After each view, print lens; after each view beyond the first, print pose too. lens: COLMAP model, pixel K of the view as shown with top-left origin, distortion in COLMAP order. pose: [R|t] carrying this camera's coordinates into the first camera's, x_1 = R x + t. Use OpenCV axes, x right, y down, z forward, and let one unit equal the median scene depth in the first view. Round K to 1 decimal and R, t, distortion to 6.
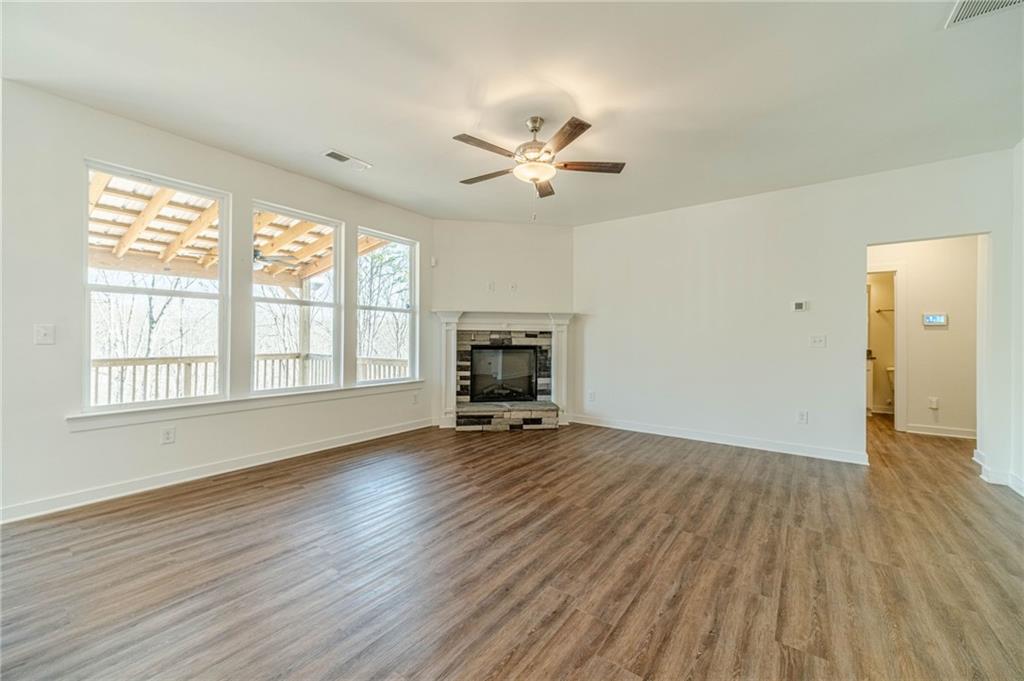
lens RADIAL K [[403.2, 0, 508.9], [0, 403.2, 340.3], [0, 0, 1]] dist [0.010943, -0.000531]
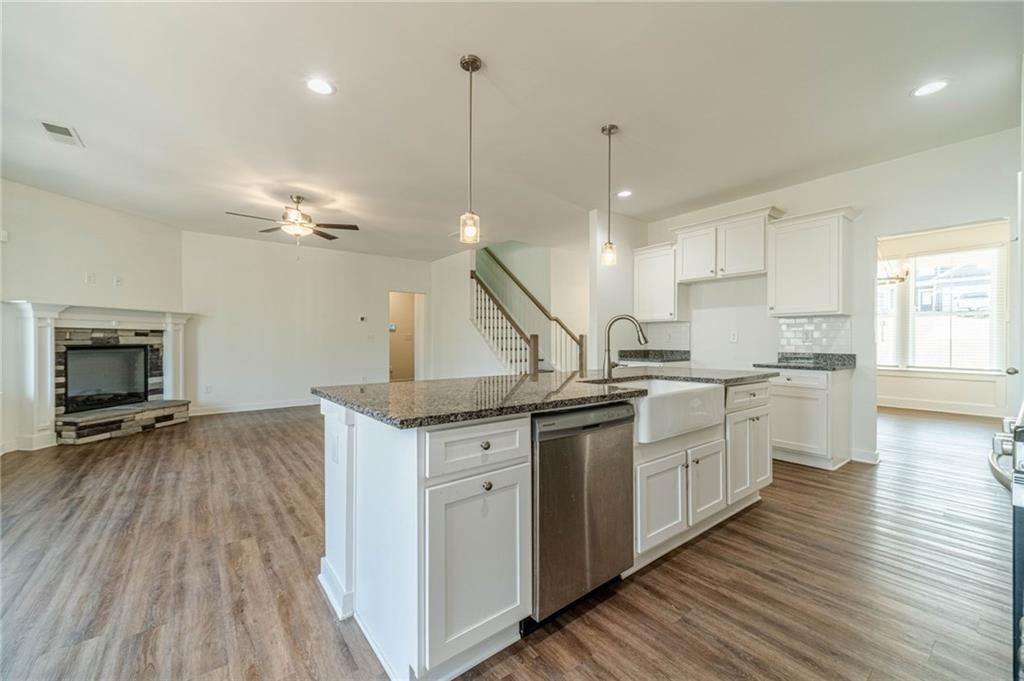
lens RADIAL K [[403.2, 0, 511.3], [0, 403.2, 340.0], [0, 0, 1]] dist [0.010943, -0.000531]
pose [[0.274200, -0.009257, 0.961628, -0.649186], [0.011009, 0.999918, 0.006487, 0.005412], [-0.961610, 0.008808, 0.274280, -0.117645]]
